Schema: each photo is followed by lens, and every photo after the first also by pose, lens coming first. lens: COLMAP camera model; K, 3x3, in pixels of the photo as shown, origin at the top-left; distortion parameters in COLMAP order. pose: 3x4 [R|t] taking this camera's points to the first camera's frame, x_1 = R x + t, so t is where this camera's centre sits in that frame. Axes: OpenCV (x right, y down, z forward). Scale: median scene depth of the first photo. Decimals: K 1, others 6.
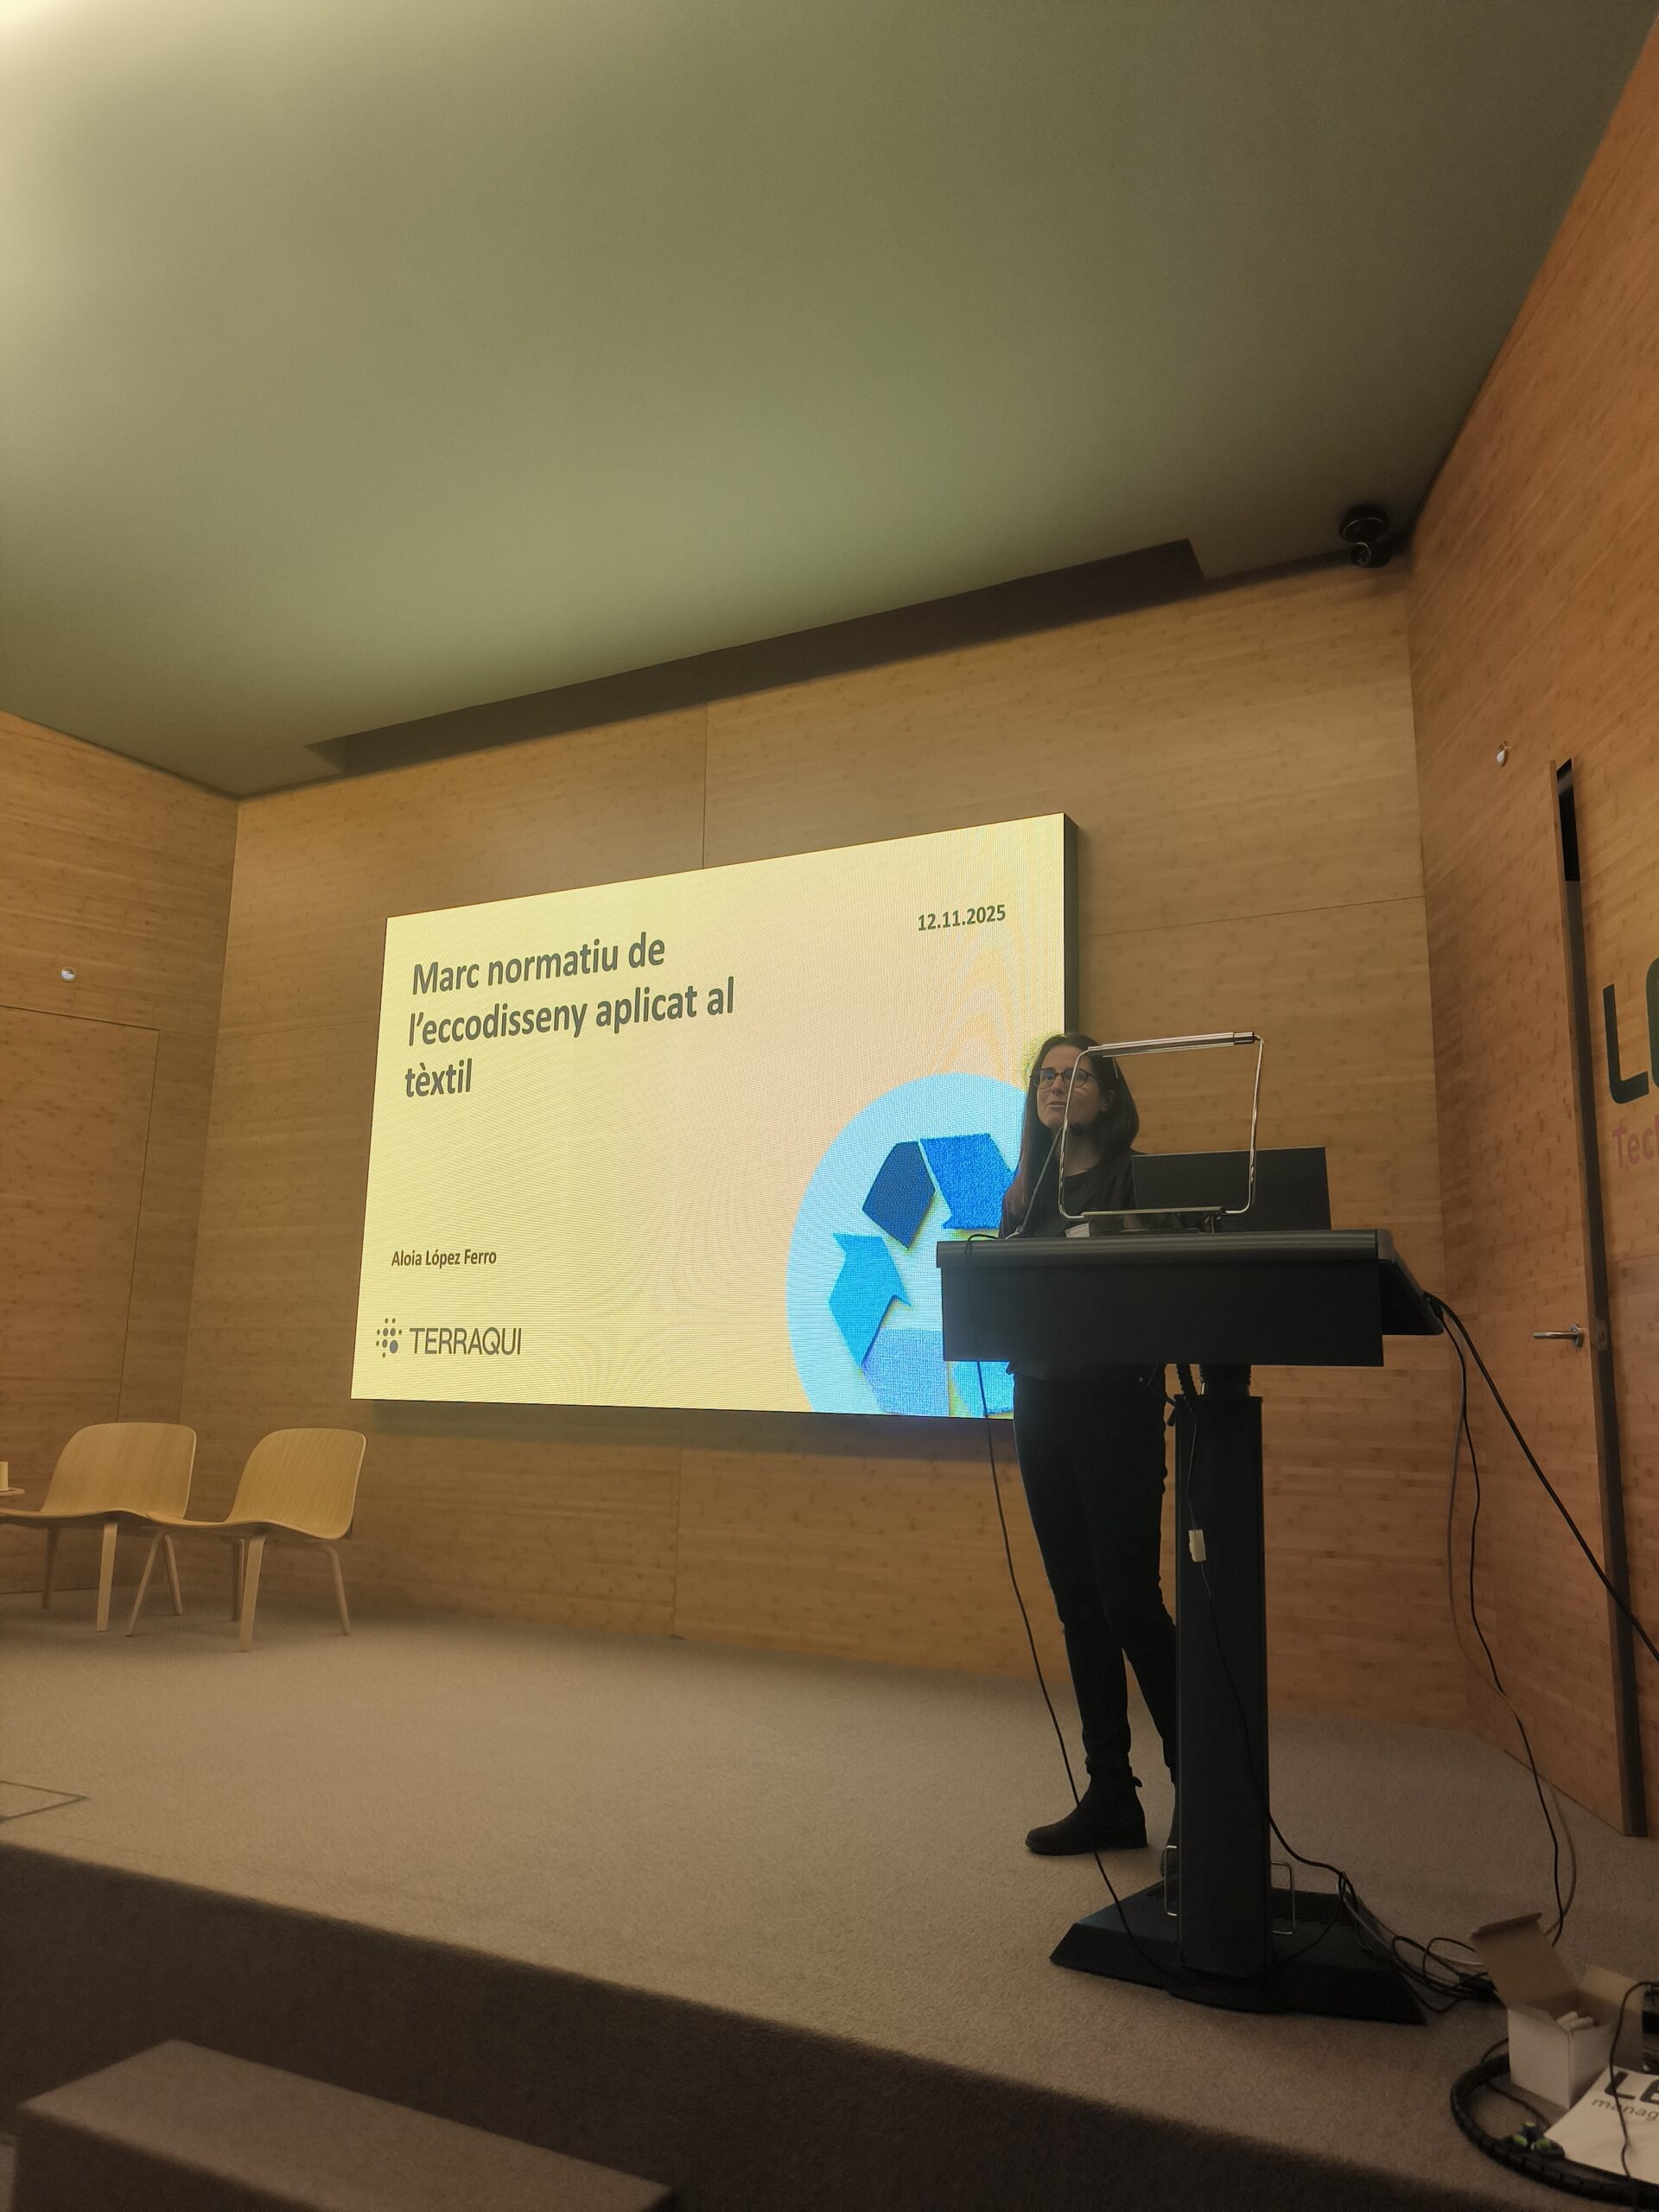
lens RADIAL K [[1489.2, 0, 829.5], [0, 1489.2, 1106.0], [0, 0, 1]] dist [0.041102, -0.021516]
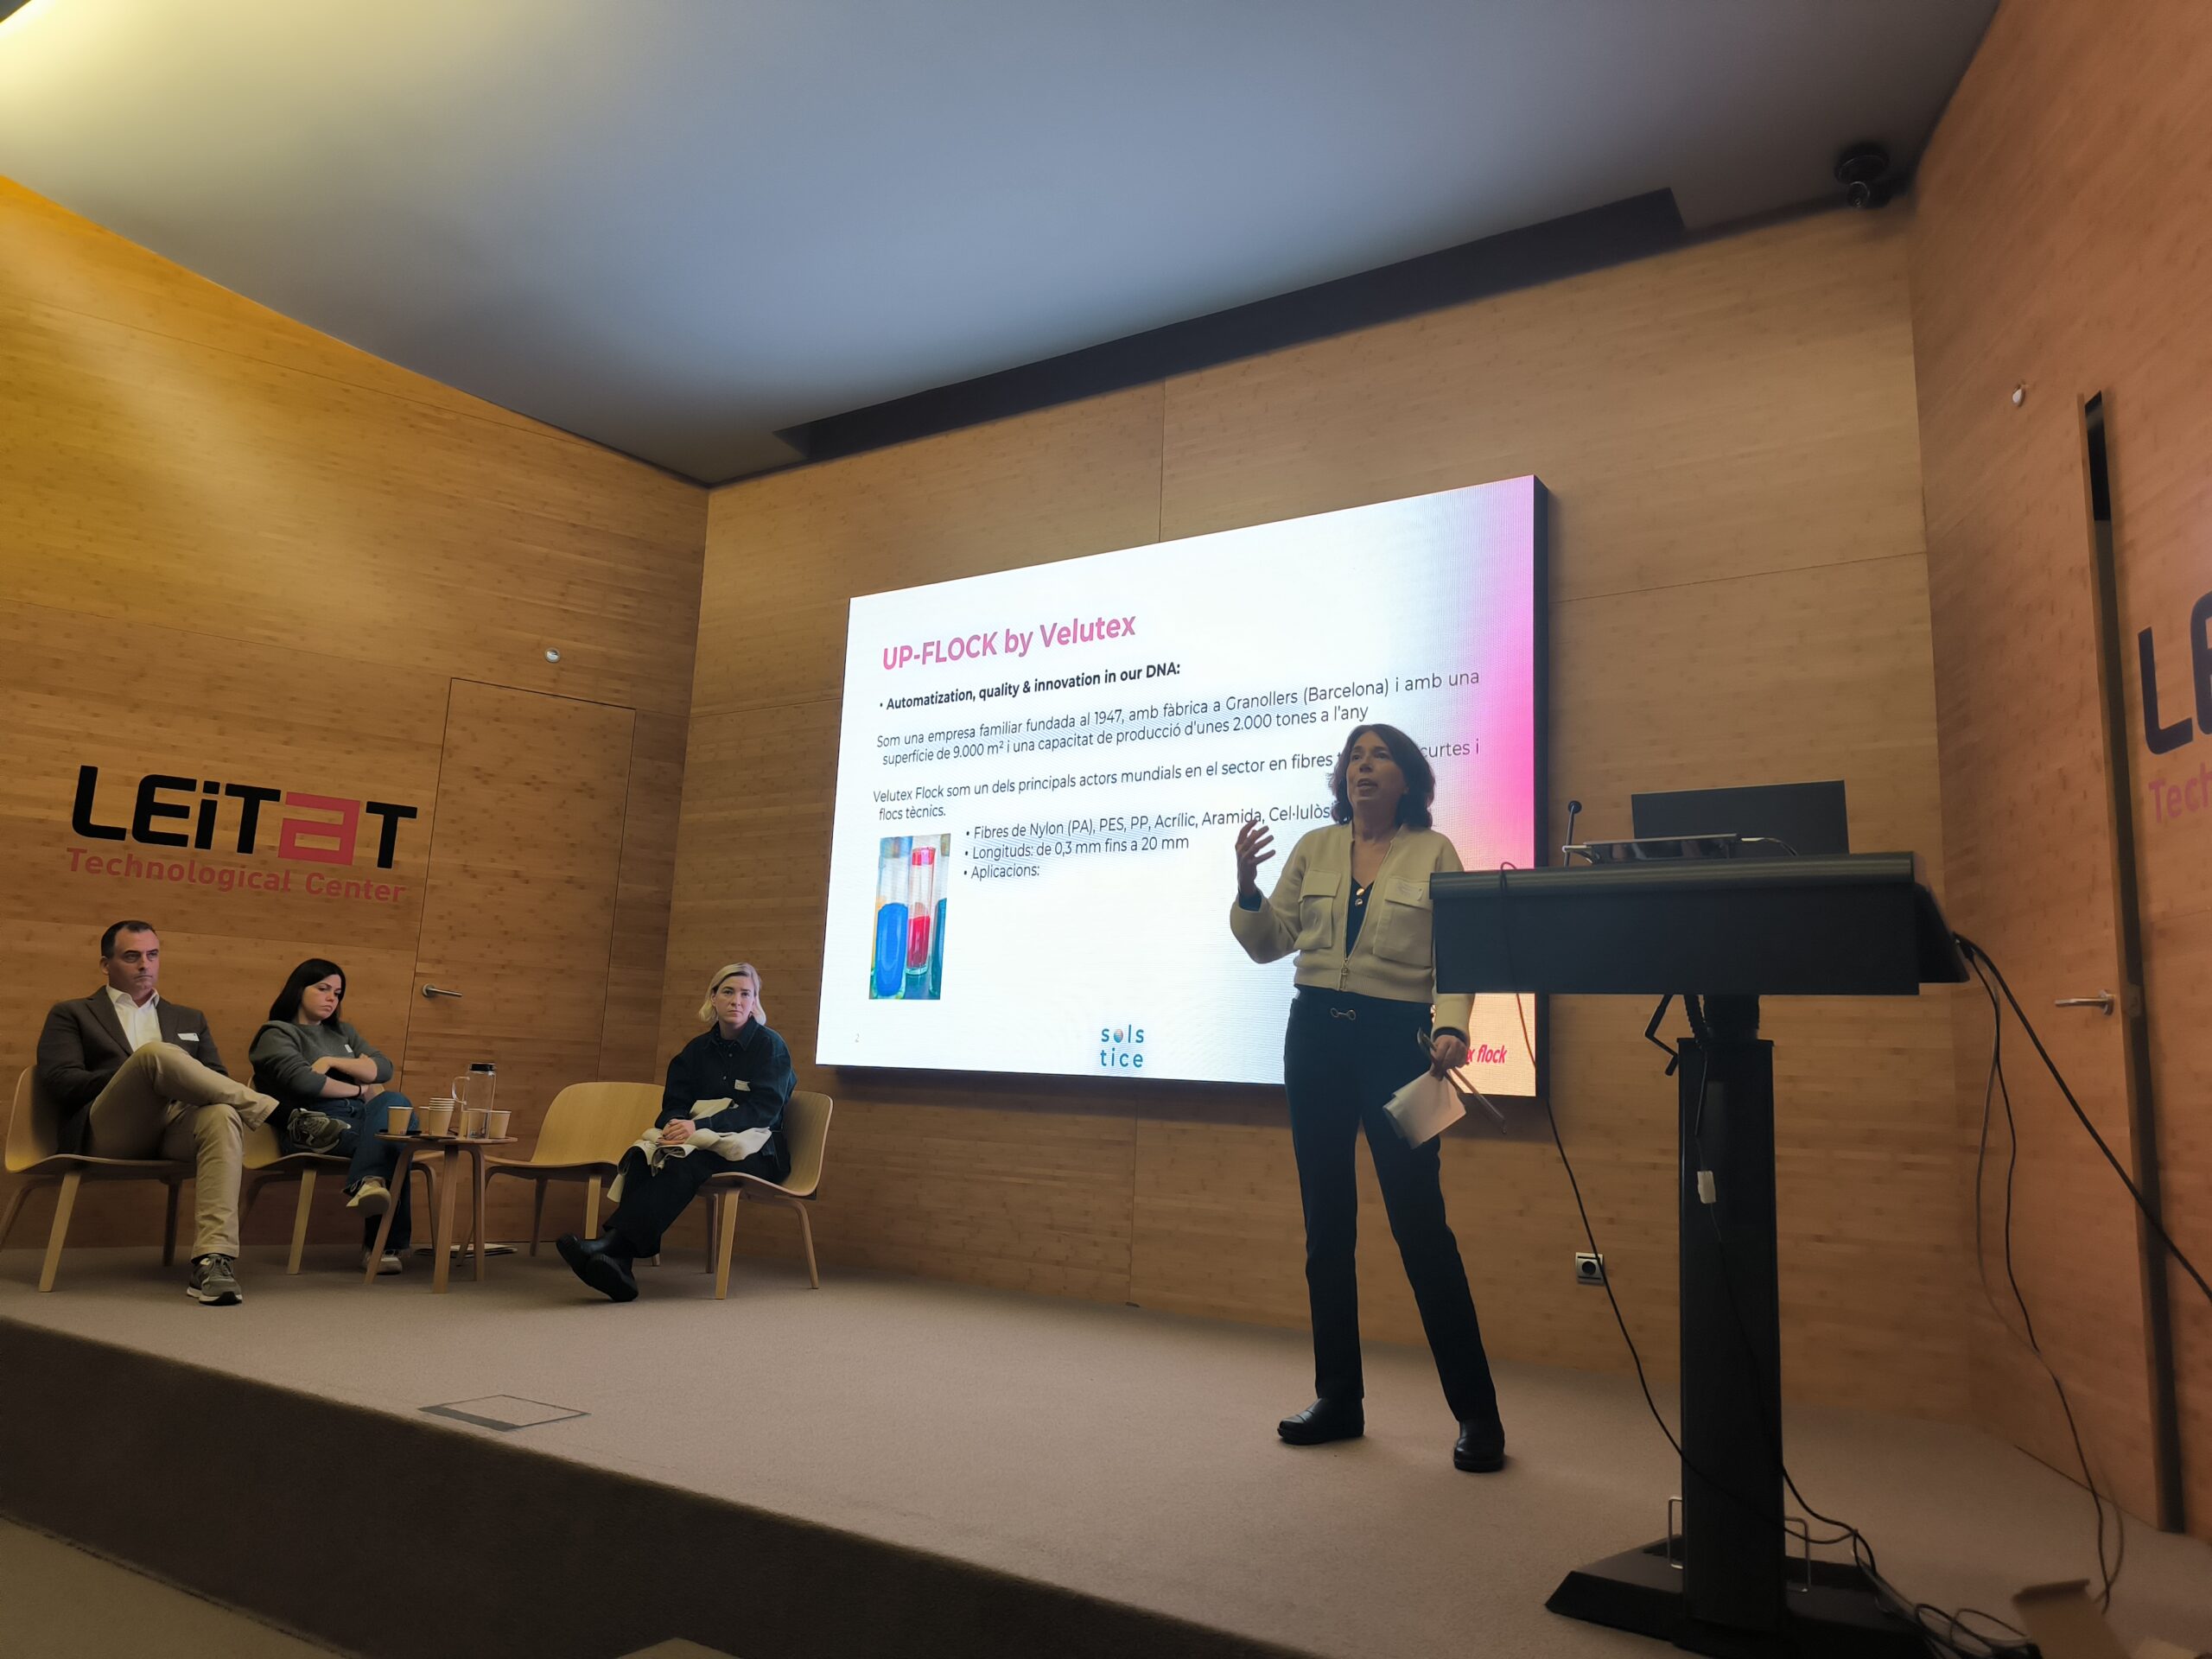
lens RADIAL K [[1489.2, 0, 1113.8], [0, 1489.2, 817.7], [0, 0, 1]] dist [0.041102, -0.021516]
pose [[0.995166, 0.005461, -0.098051, -0.019347], [-0.005117, 0.999980, 0.003756, 0.025301], [0.098070, -0.003236, 0.995174, -0.000174]]
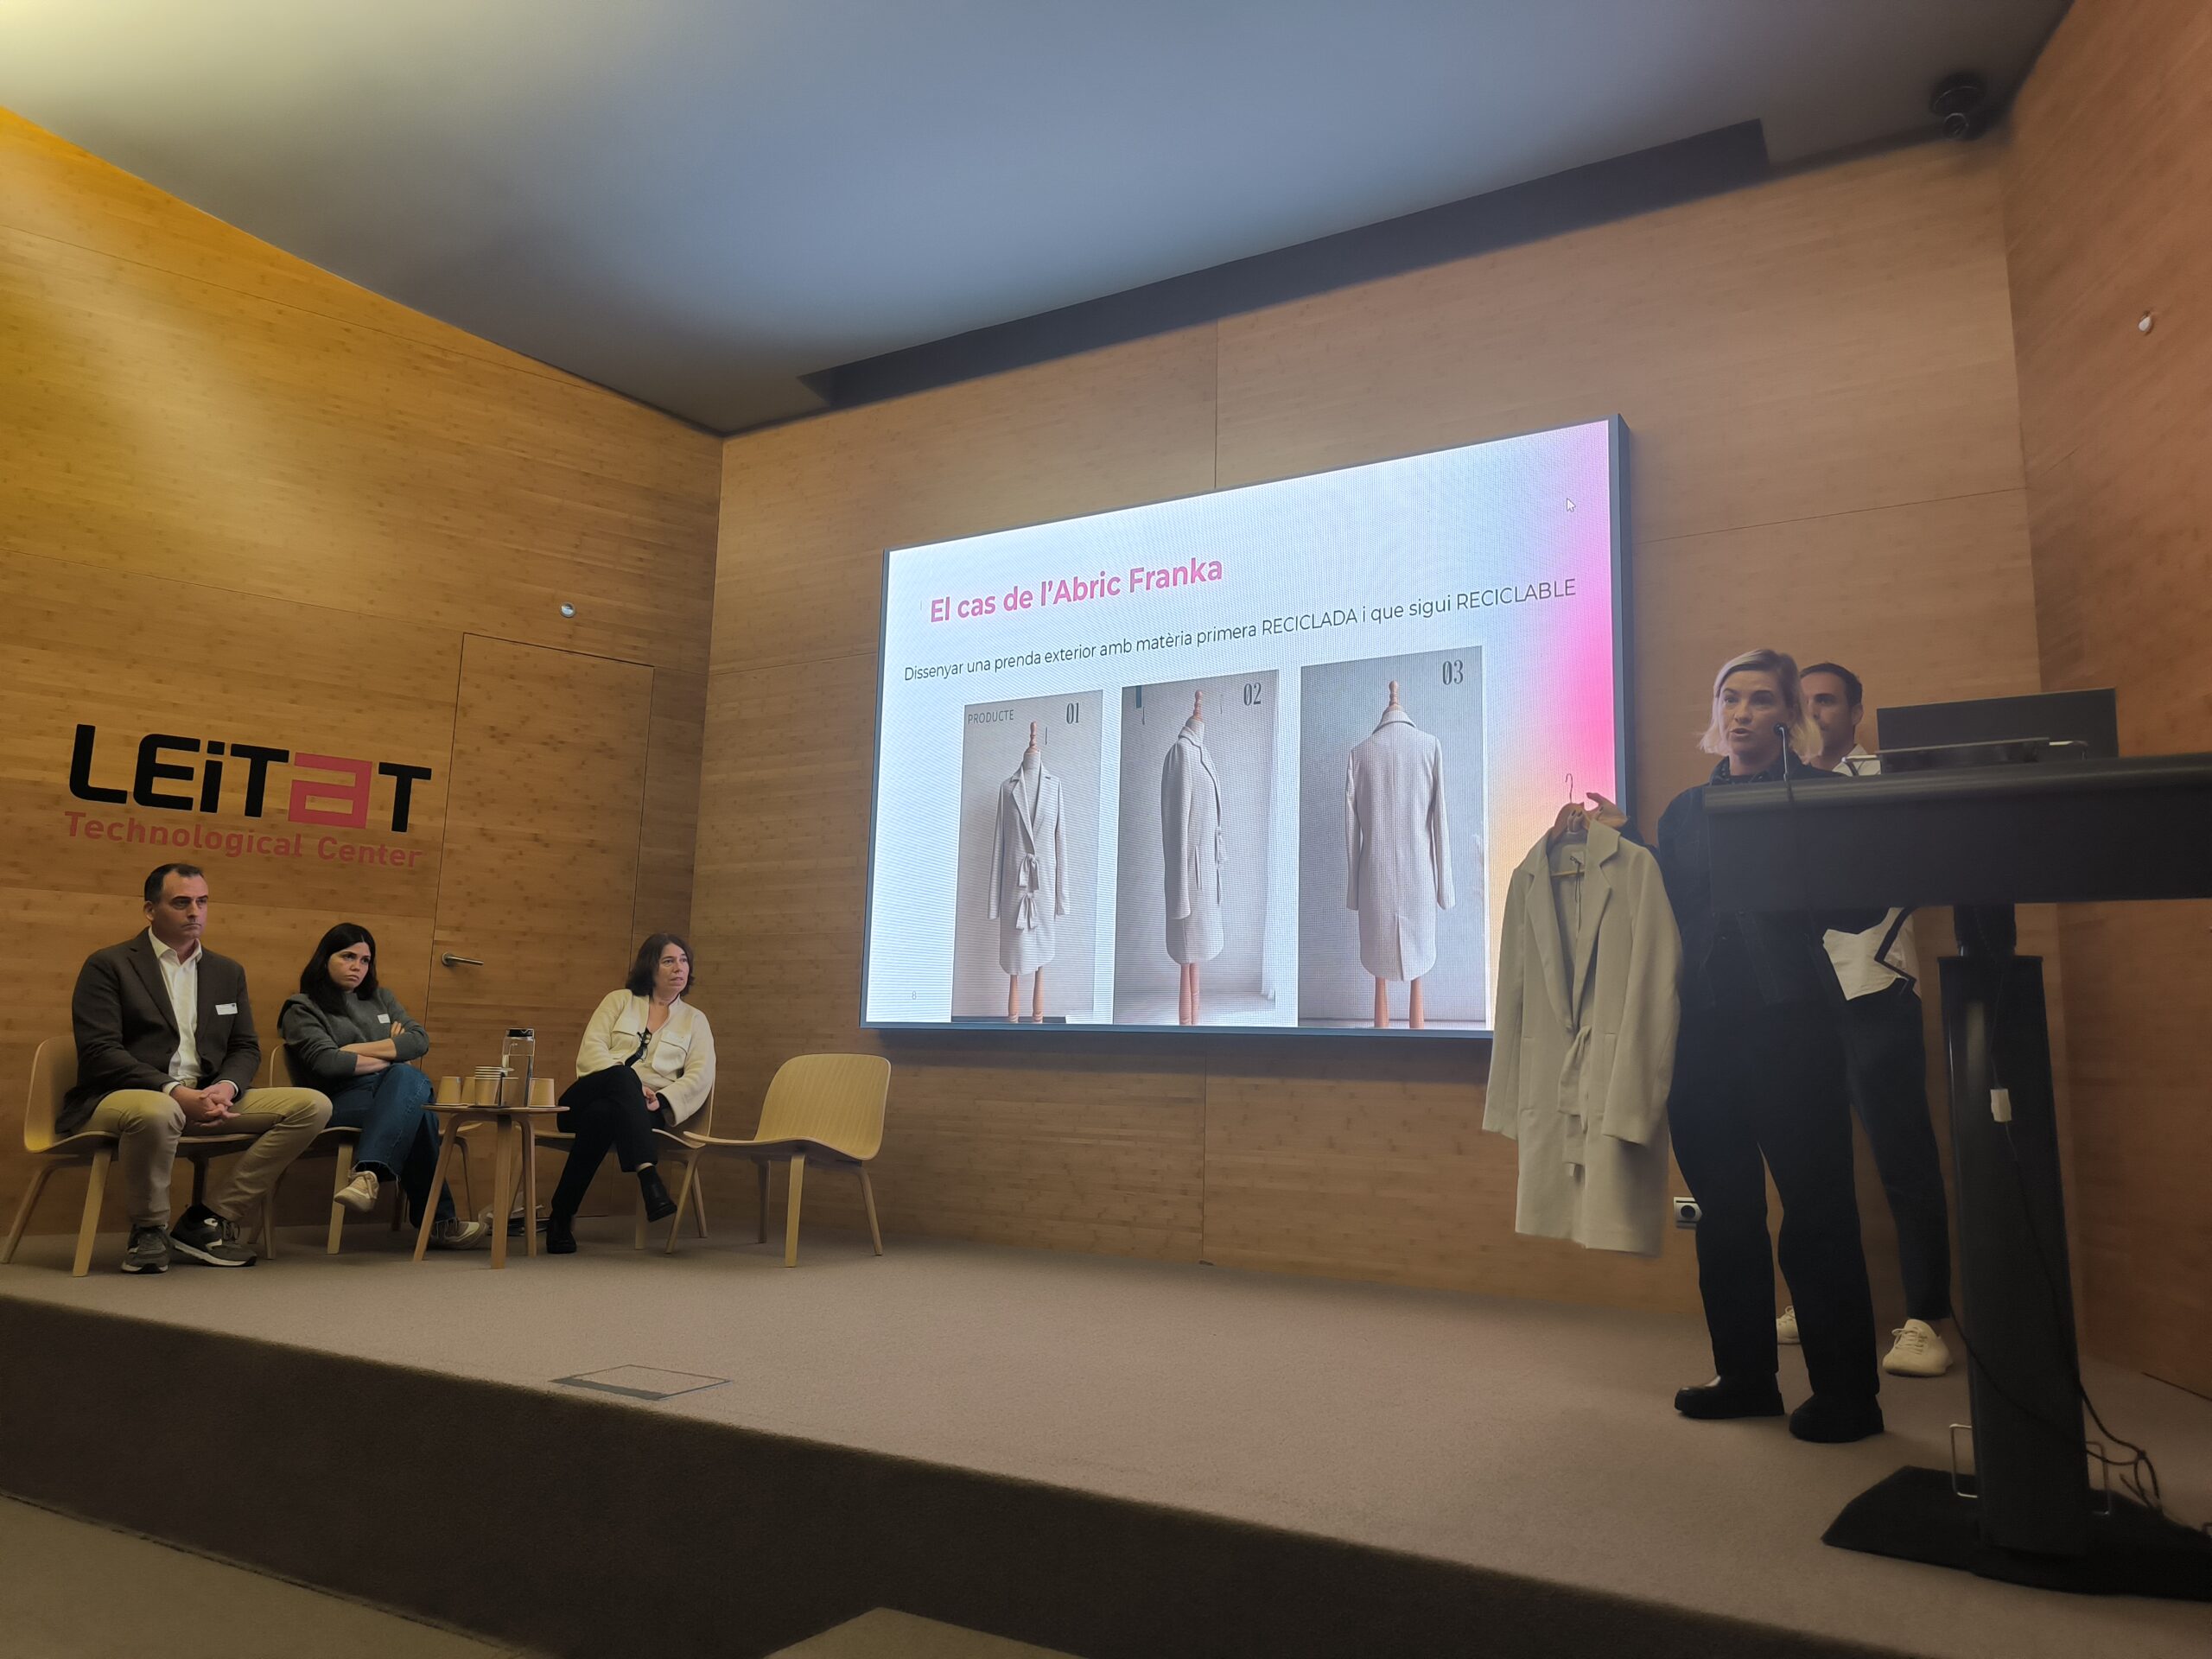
lens RADIAL K [[1489.2, 0, 1113.8], [0, 1489.2, 817.7], [0, 0, 1]] dist [0.041102, -0.021516]
pose [[0.998928, -0.003664, -0.046139, -0.124638], [0.004532, 0.999814, 0.018728, 0.044353], [0.046061, -0.018917, 0.998759, 0.017633]]
